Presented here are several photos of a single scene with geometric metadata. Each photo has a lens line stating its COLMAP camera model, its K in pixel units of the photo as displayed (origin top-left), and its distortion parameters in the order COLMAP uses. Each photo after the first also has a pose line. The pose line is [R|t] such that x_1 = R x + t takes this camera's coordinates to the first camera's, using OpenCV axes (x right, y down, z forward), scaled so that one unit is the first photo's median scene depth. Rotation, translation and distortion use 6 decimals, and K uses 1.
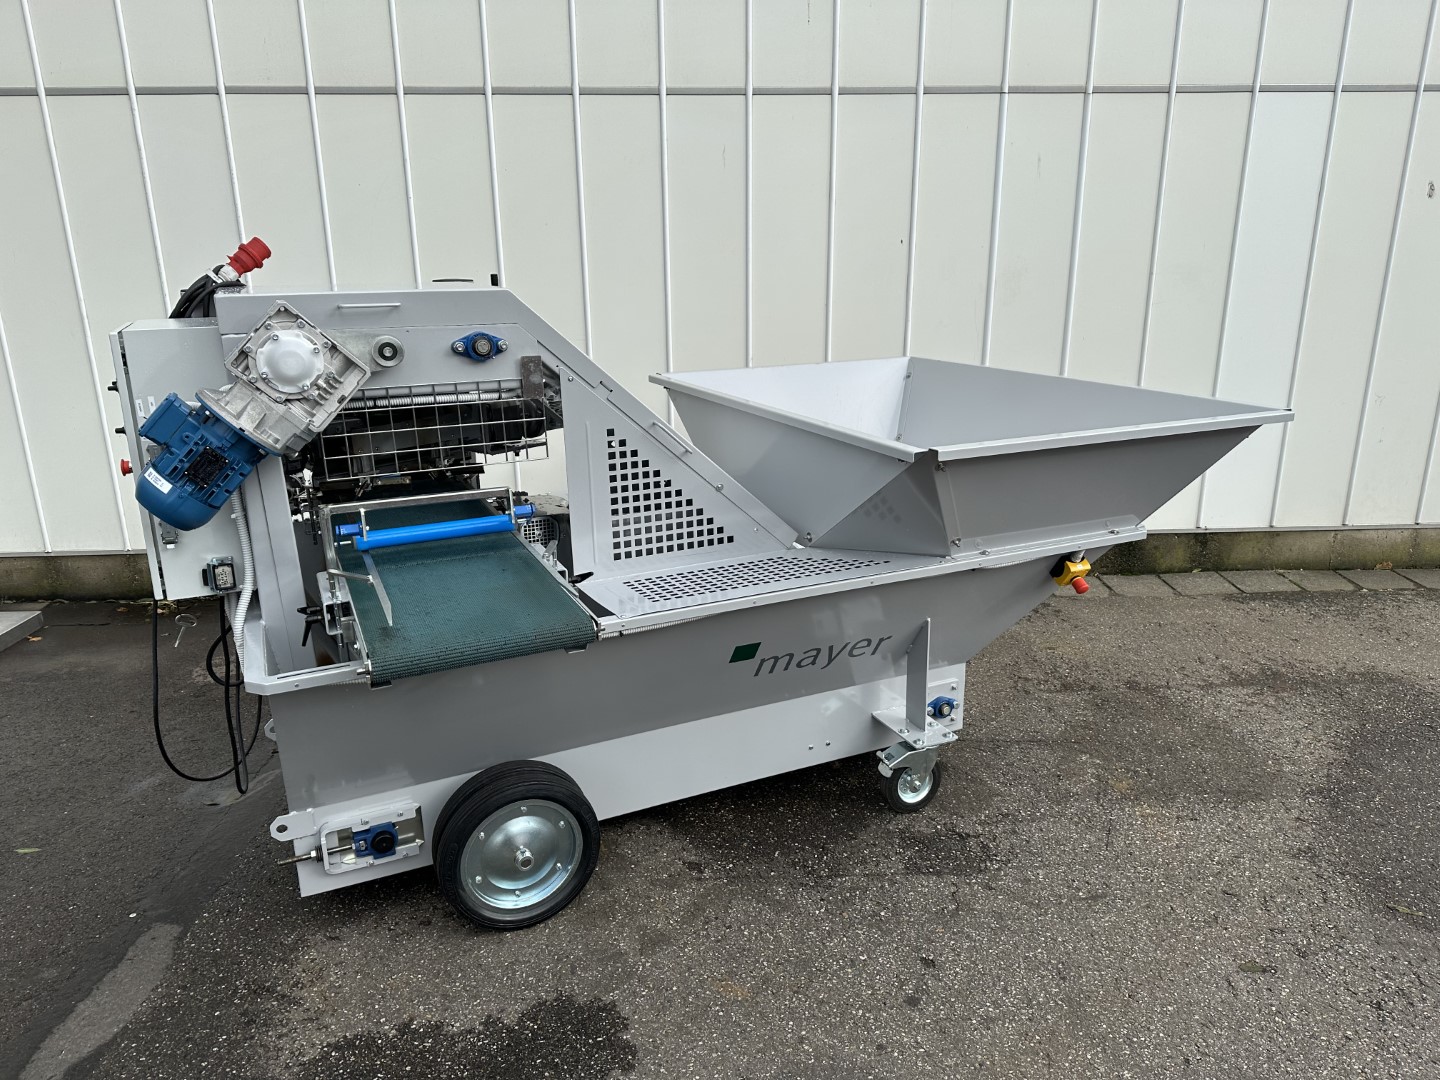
lens RADIAL K [[1008.1, 0, 733.7], [0, 1008.1, 539.0], [0, 0, 1]] dist [0.021868, -0.025743]
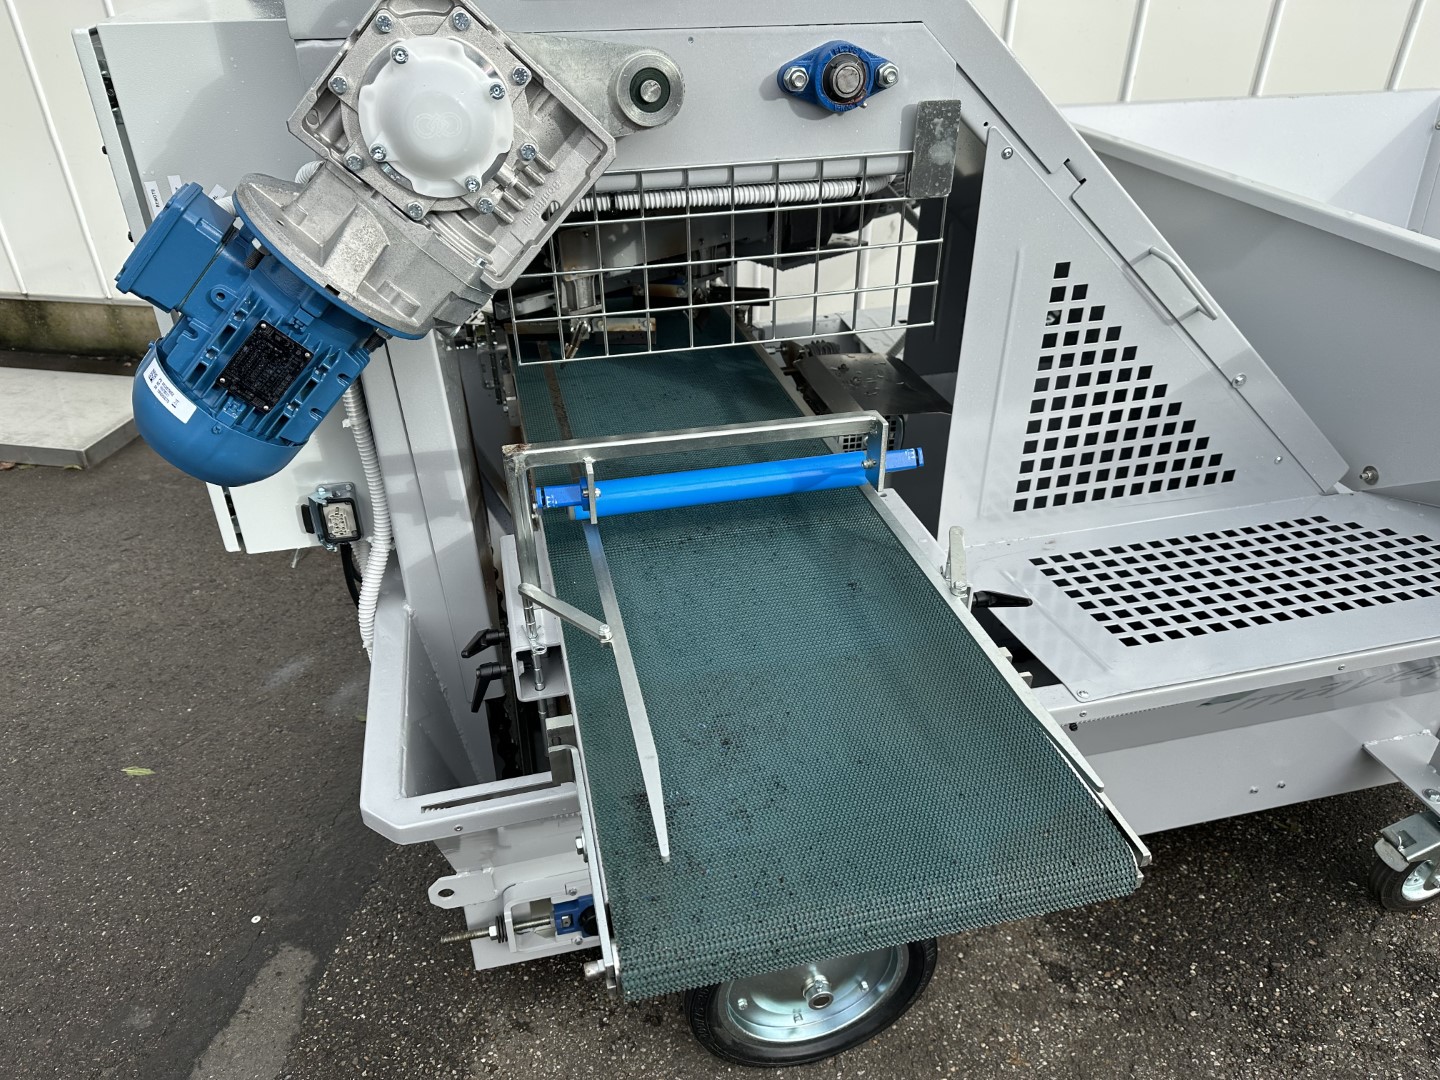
lens RADIAL K [[1008.1, 0, 713.9], [0, 1008.1, 552.5], [0, 0, 1]] dist [0.021868, -0.025743]
pose [[0.979939, 0.111843, -0.164957, -0.210795], [-0.061284, 0.956689, 0.284587, -0.114713], [0.189642, -0.268769, 0.944351, 0.513637]]
